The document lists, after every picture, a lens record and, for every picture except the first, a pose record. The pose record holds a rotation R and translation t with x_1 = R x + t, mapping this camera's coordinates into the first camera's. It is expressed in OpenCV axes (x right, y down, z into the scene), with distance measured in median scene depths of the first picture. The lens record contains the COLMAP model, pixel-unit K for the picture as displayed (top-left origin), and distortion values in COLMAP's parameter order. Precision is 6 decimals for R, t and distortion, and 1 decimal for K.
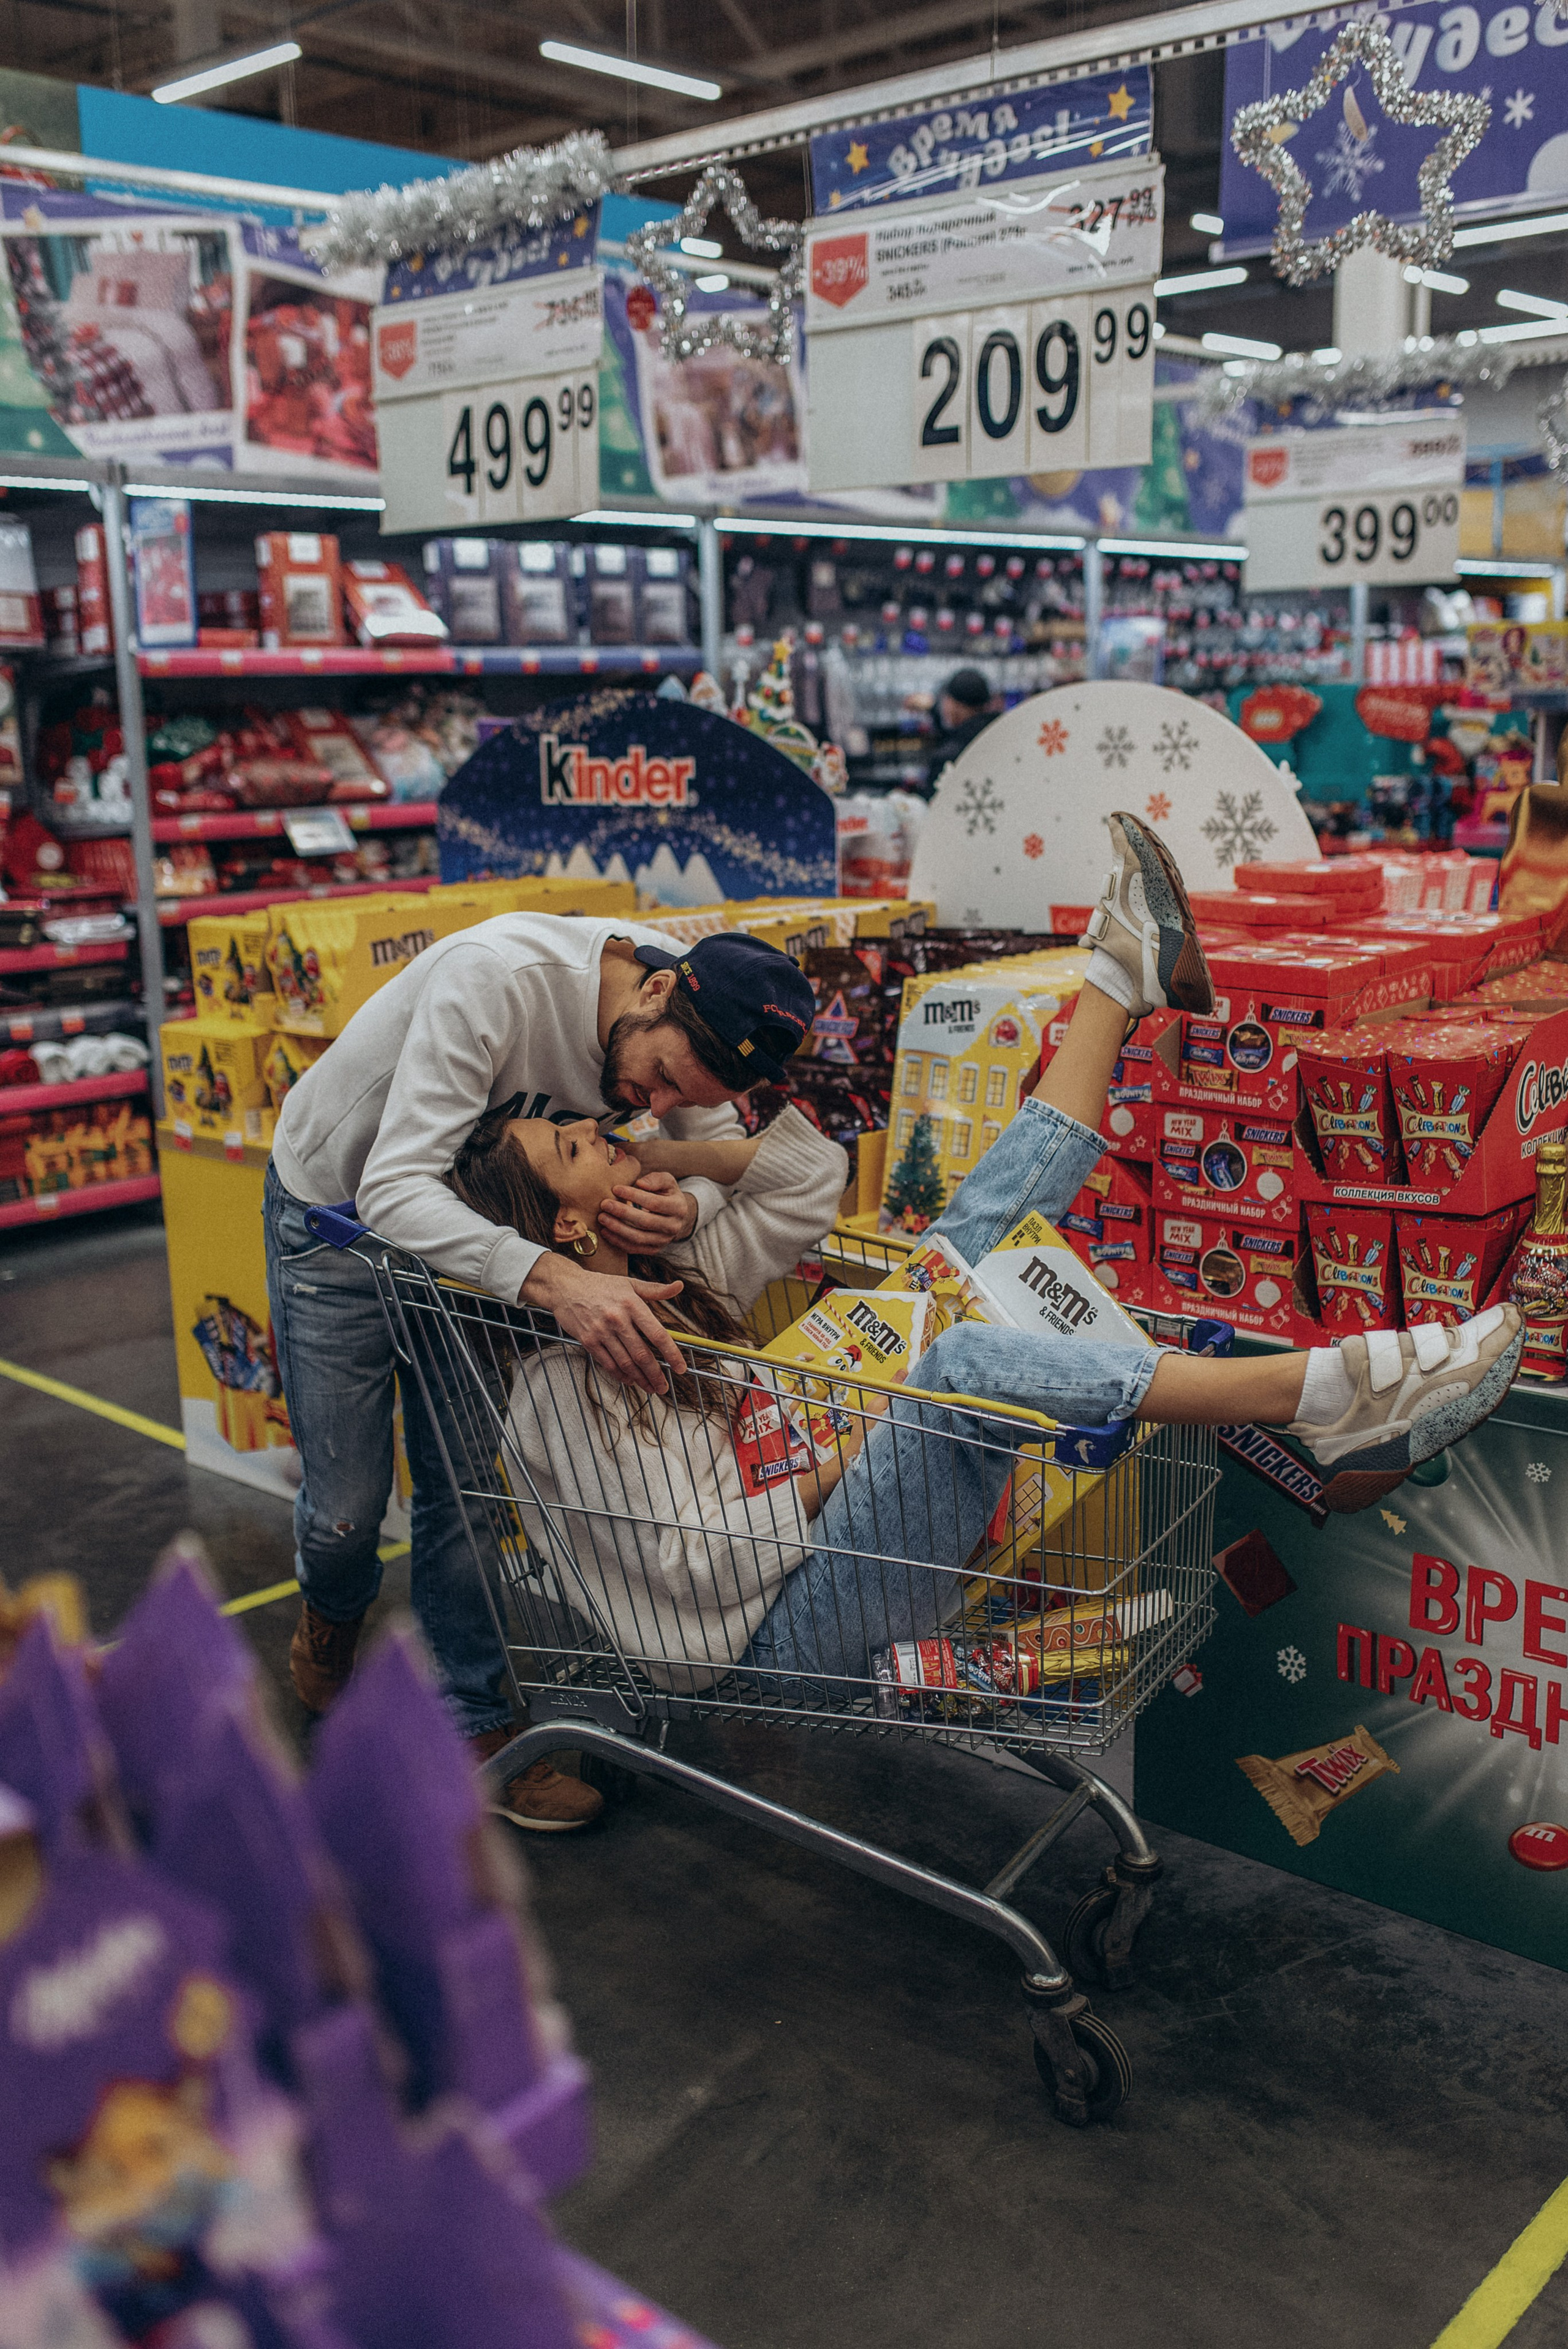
lens RADIAL K [[2342.8, 0, 784.0], [0, 2342.8, 1174.5], [0, 0, 1]] dist [-0.004568, -0.018183]
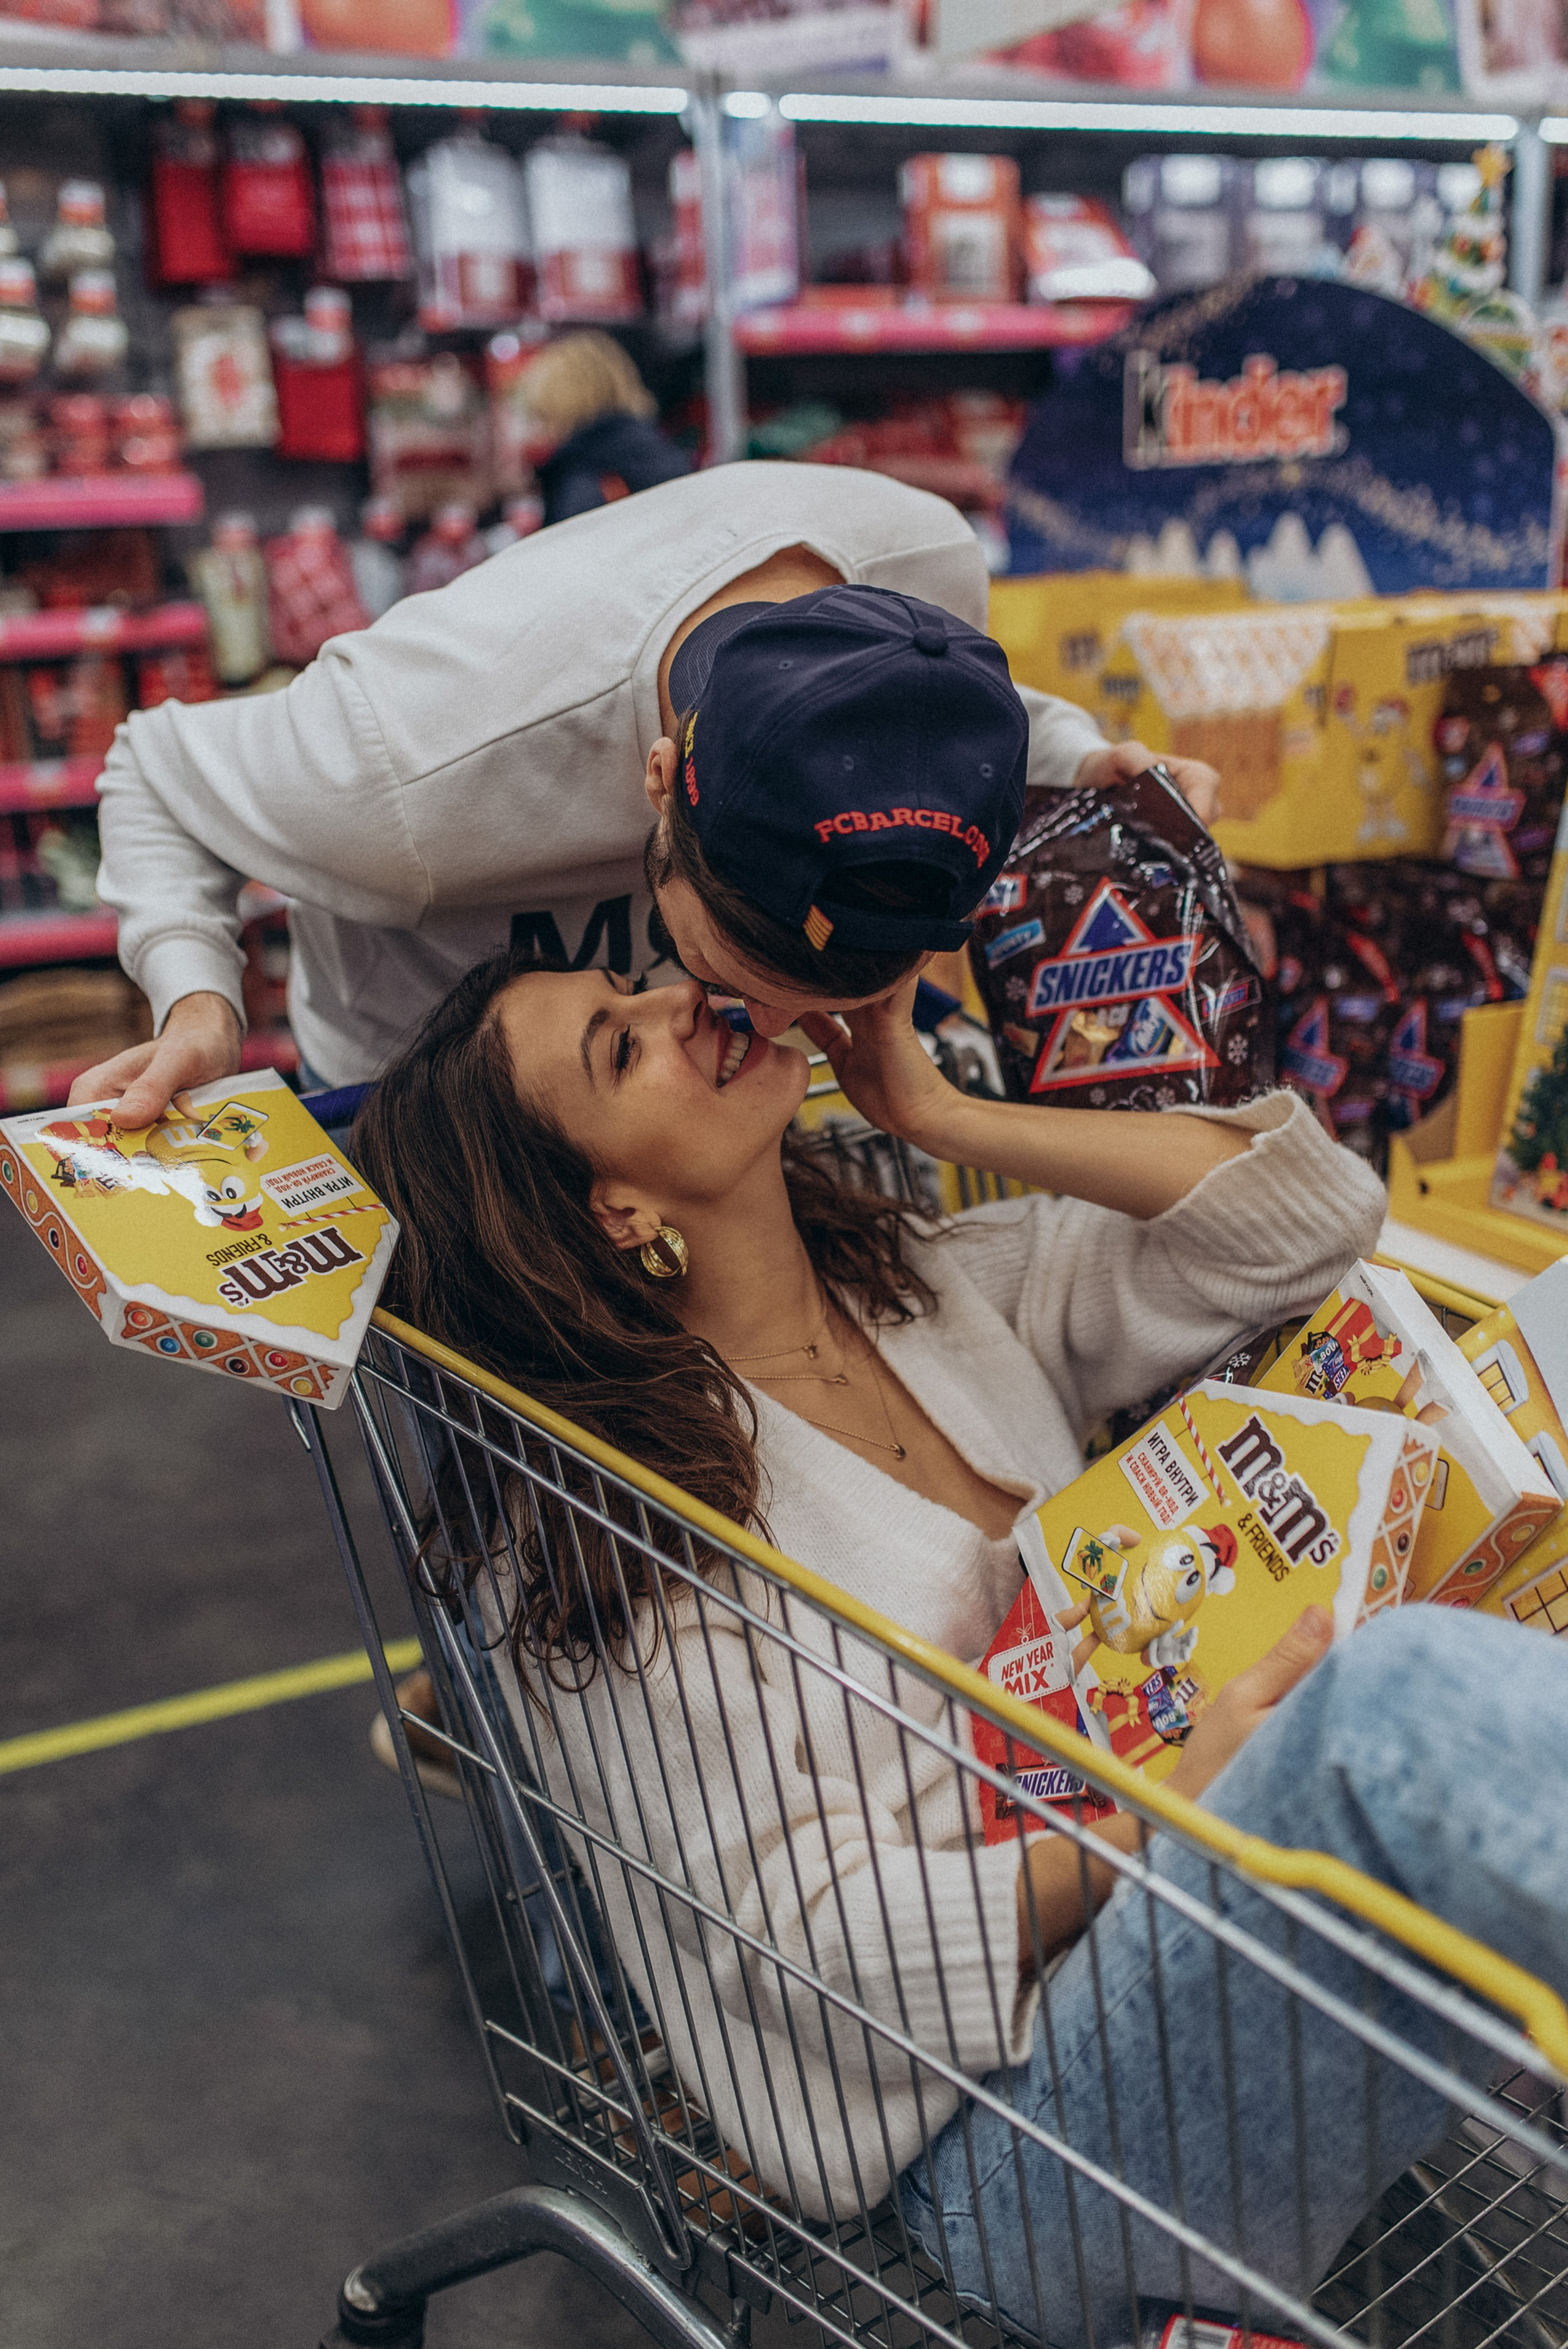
lens RADIAL K [[2342.8, 0, 784.0], [0, 2342.8, 1174.5], [0, 0, 1]] dist [-0.004568, -0.018183]
pose [[0.929661, 0.085739, -0.358300, 0.065261], [-0.055305, 0.994001, 0.094362, -0.017318], [0.364241, -0.067909, 0.928826, 0.365478]]
